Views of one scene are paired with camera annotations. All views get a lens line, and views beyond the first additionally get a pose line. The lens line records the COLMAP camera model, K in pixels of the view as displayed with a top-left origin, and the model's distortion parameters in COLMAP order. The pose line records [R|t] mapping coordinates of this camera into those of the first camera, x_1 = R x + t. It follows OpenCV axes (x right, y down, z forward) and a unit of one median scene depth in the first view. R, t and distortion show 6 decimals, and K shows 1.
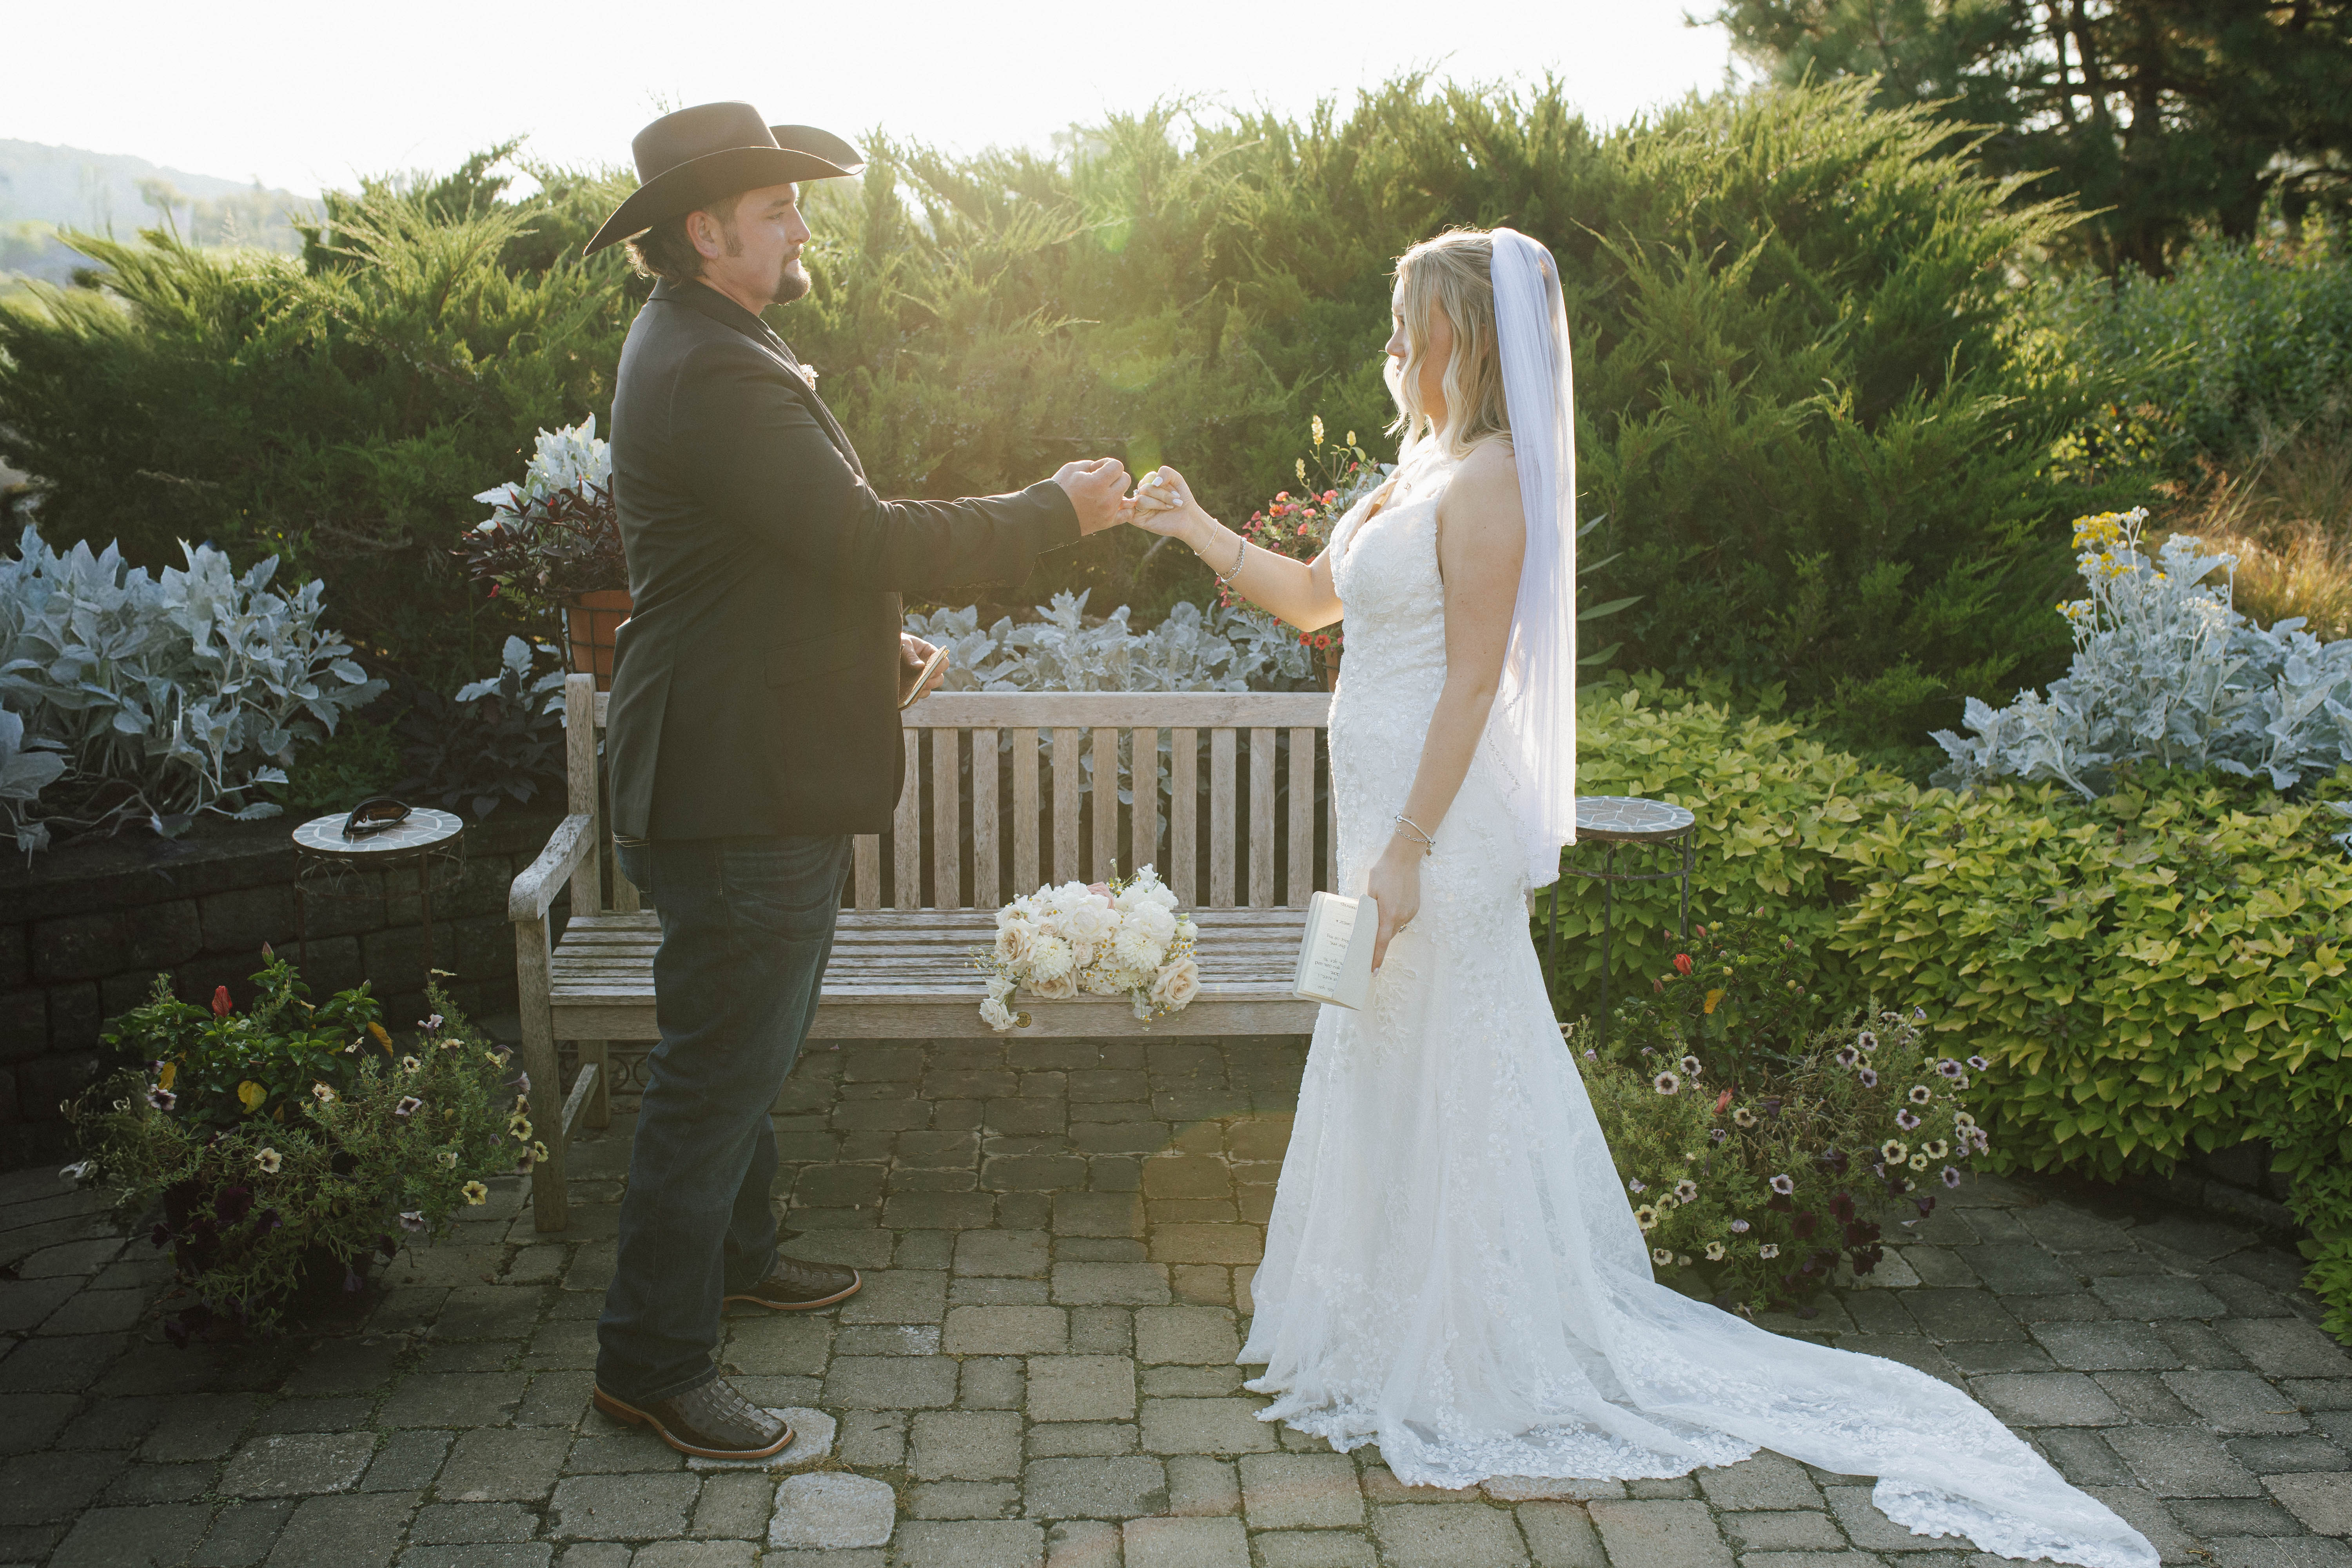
lens RADIAL K [[2281.7, 0, 1176.0], [0, 2281.7, 784.0], [0, 0, 1]] dist [0.007964, -0.001877]
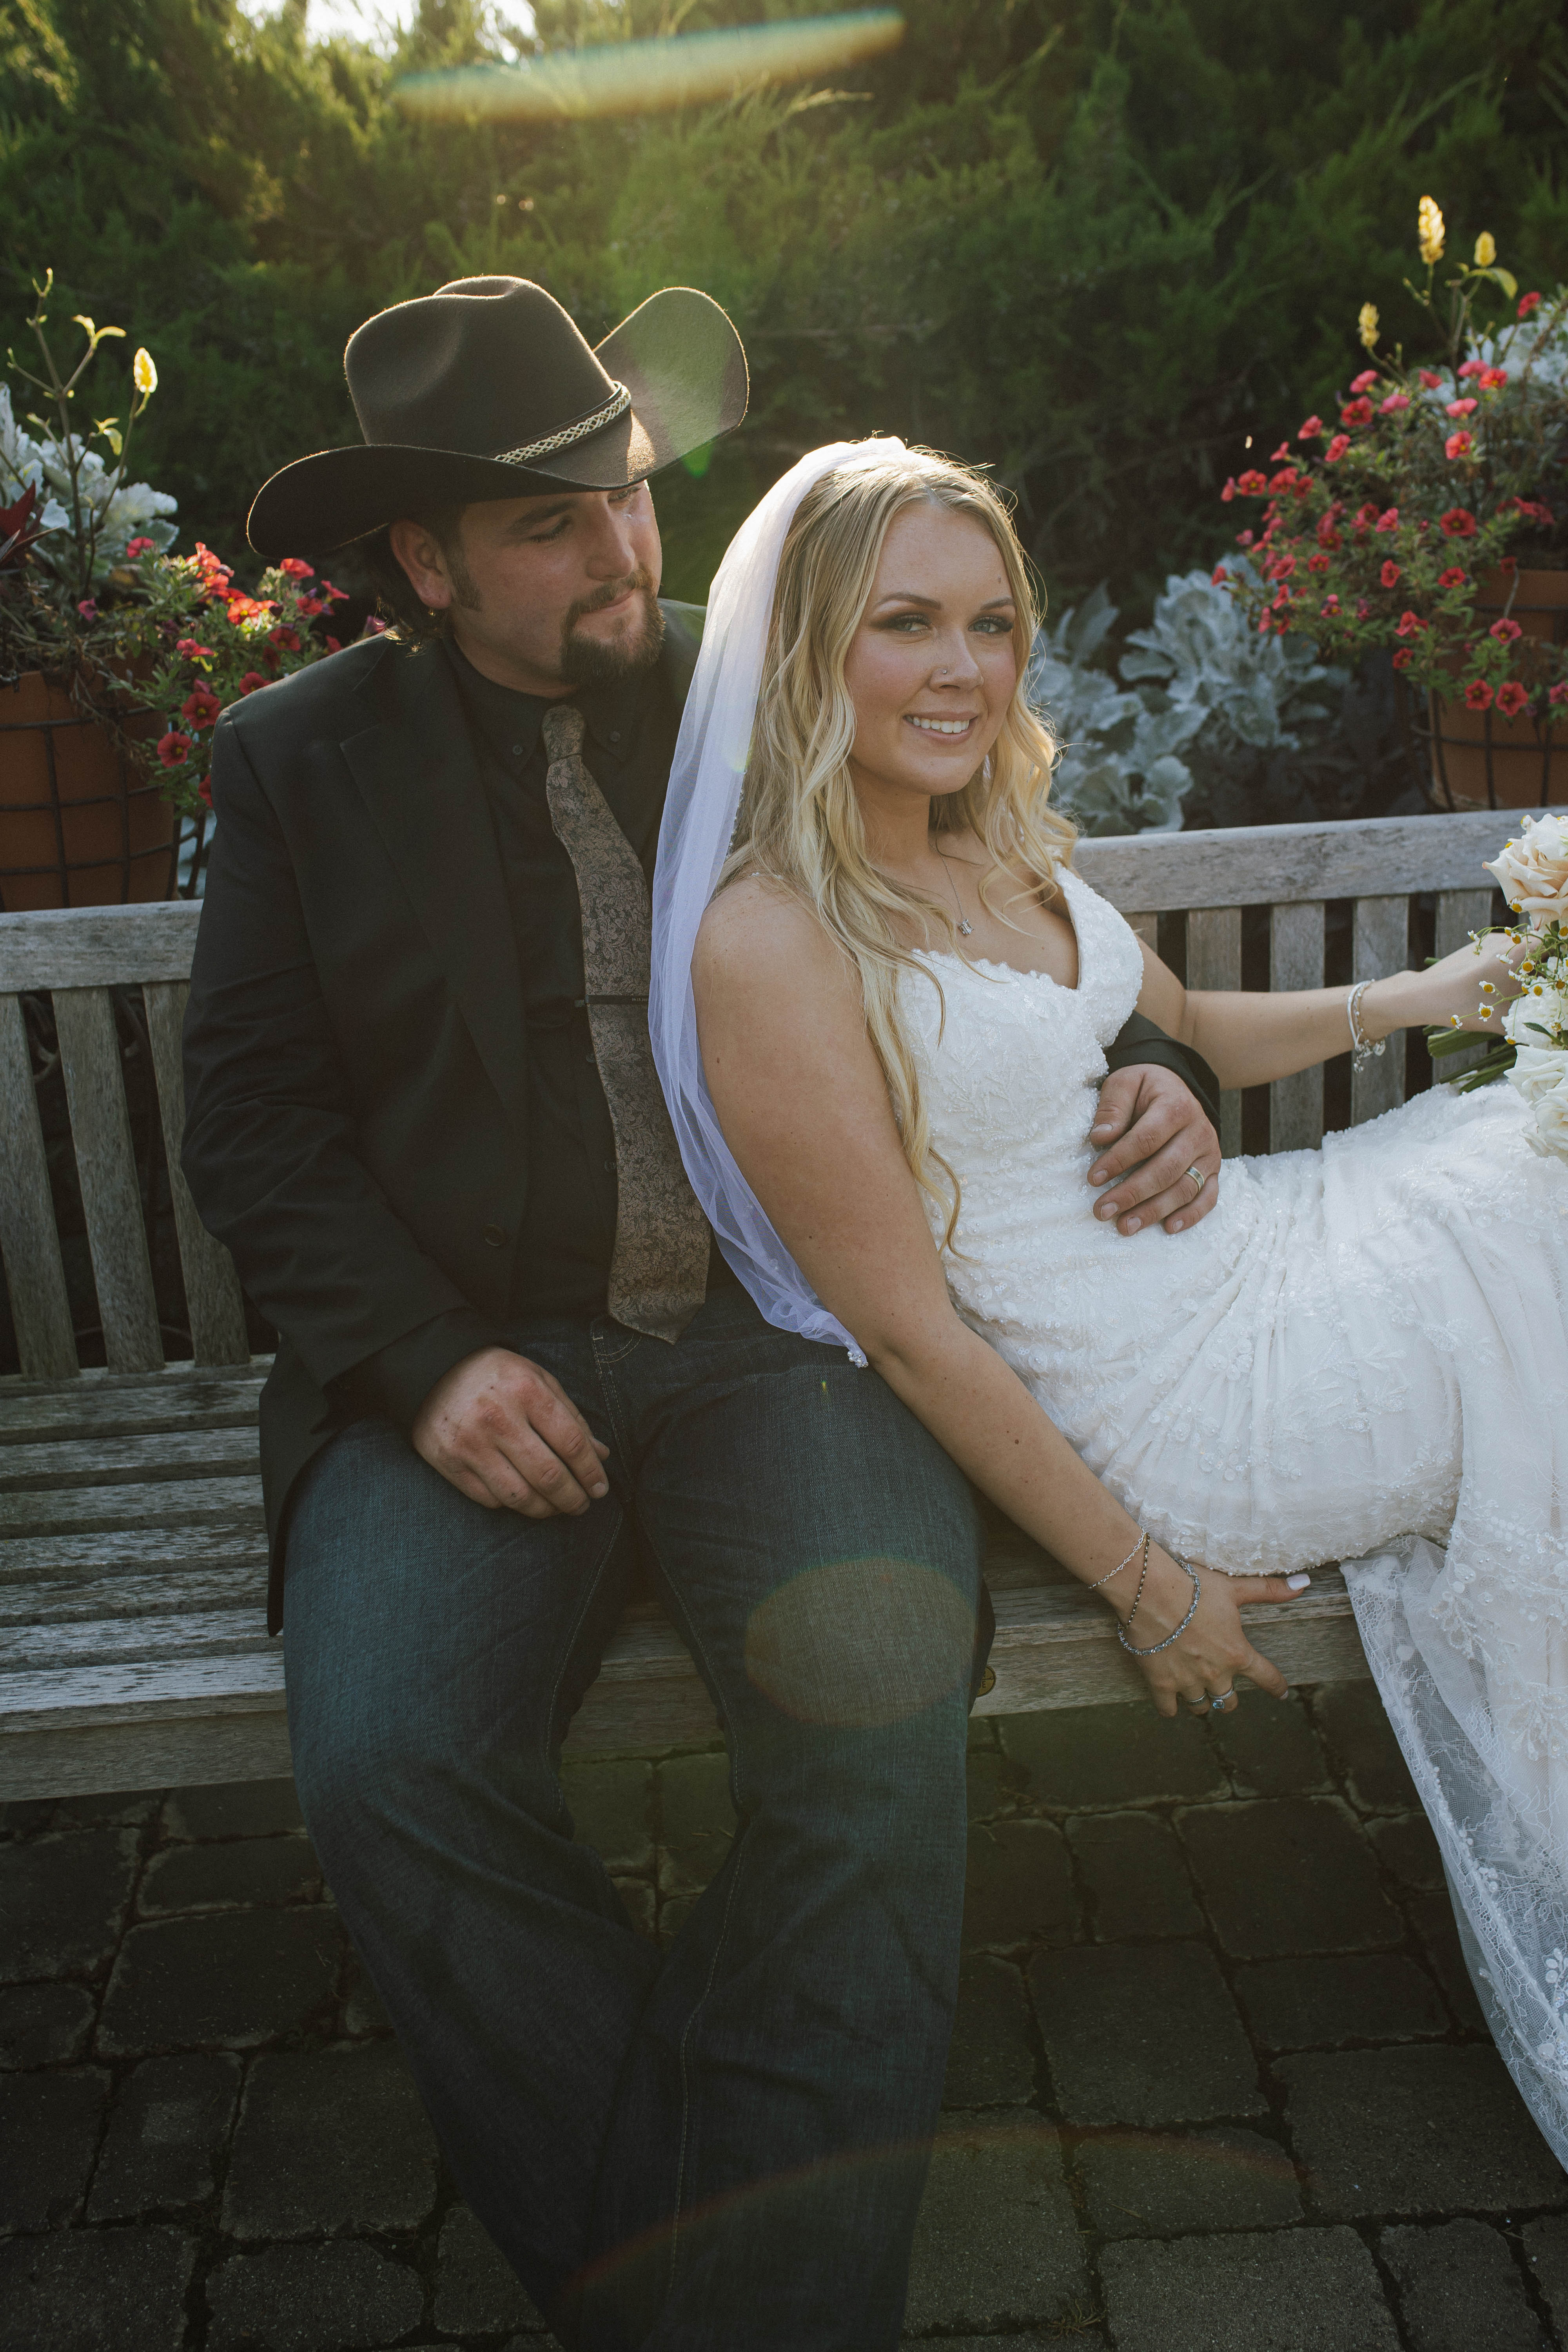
lens RADIAL K [[2281.7, 0, 783.3], [0, 2281.7, 1108.1], [0, 0, 1]] dist [0.007964, -0.001877]
pose [[0.997361, -0.072137, -0.008175, -0.087427], [0.072573, 0.987659, 0.138790, -0.058908], [-0.001937, -0.139017, 0.990288, 0.577185]]
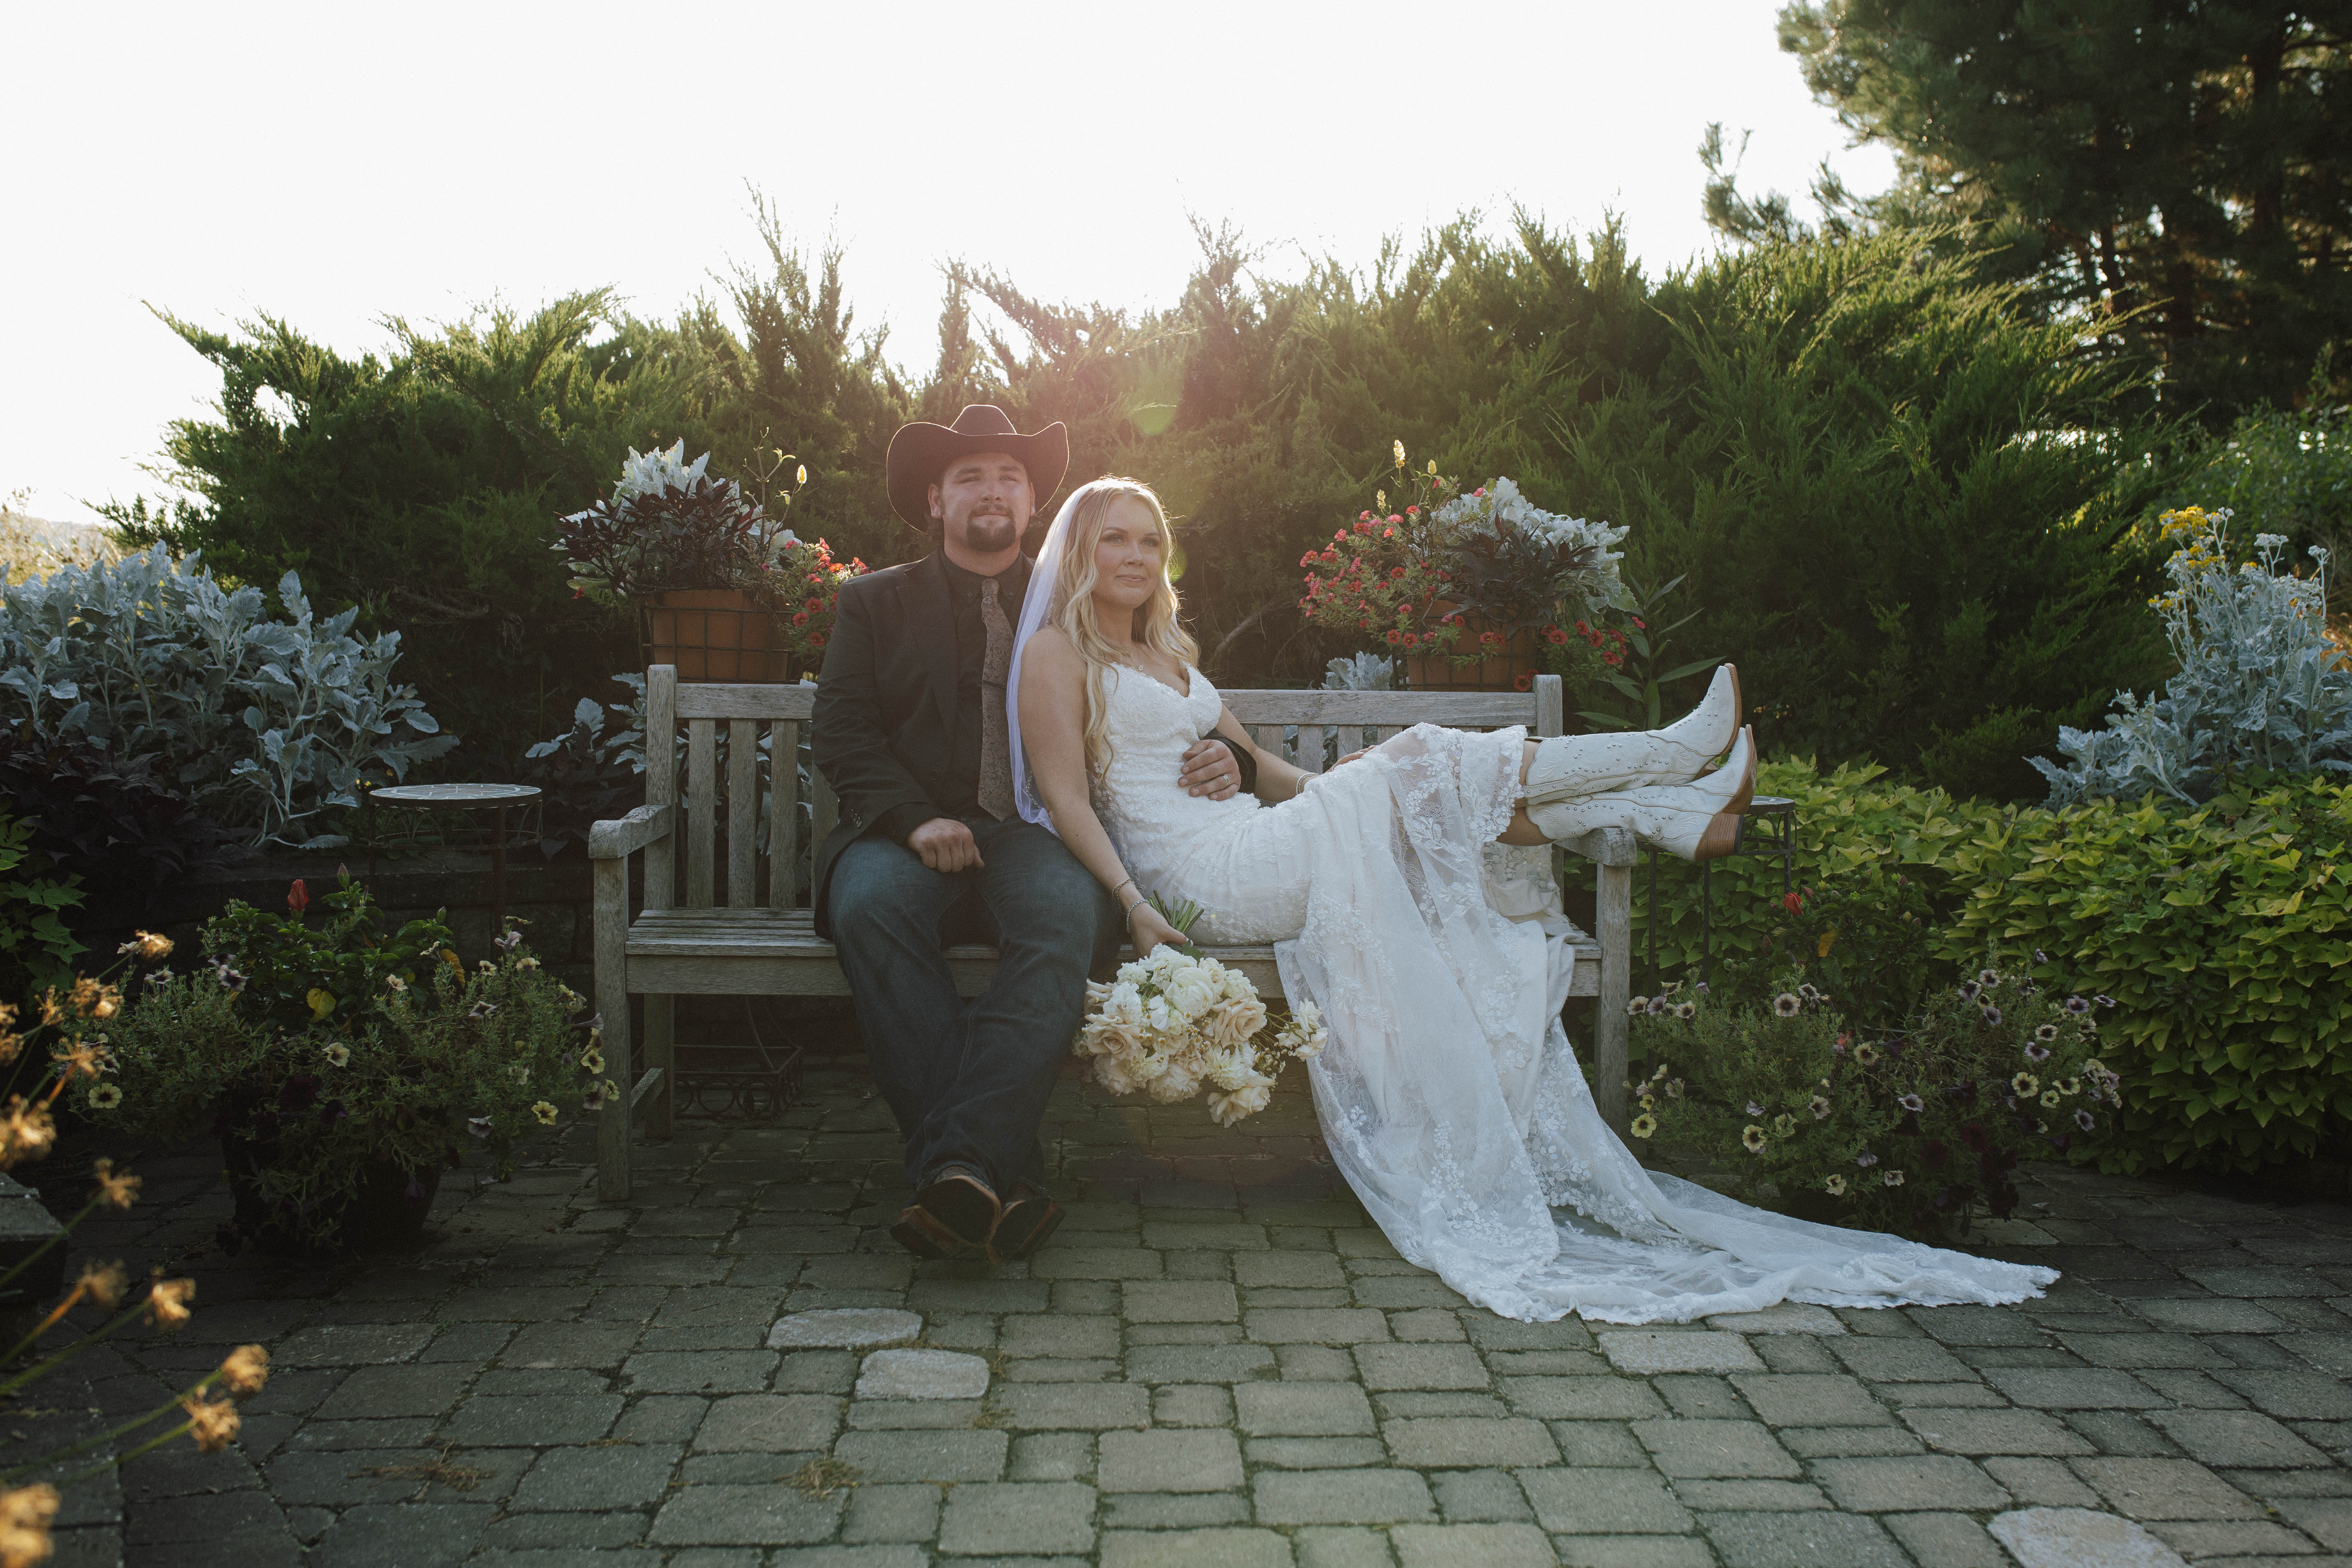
lens RADIAL K [[2323.1, 0, 1197.7], [0, 2323.1, 782.1], [0, 0, 1]] dist [0.004968, -0.000764]
pose [[0.999991, 0.000380, -0.004272, -0.025486], [-0.001104, 0.985294, -0.170866, 0.183355], [0.004144, 0.170869, 0.985285, 0.014683]]
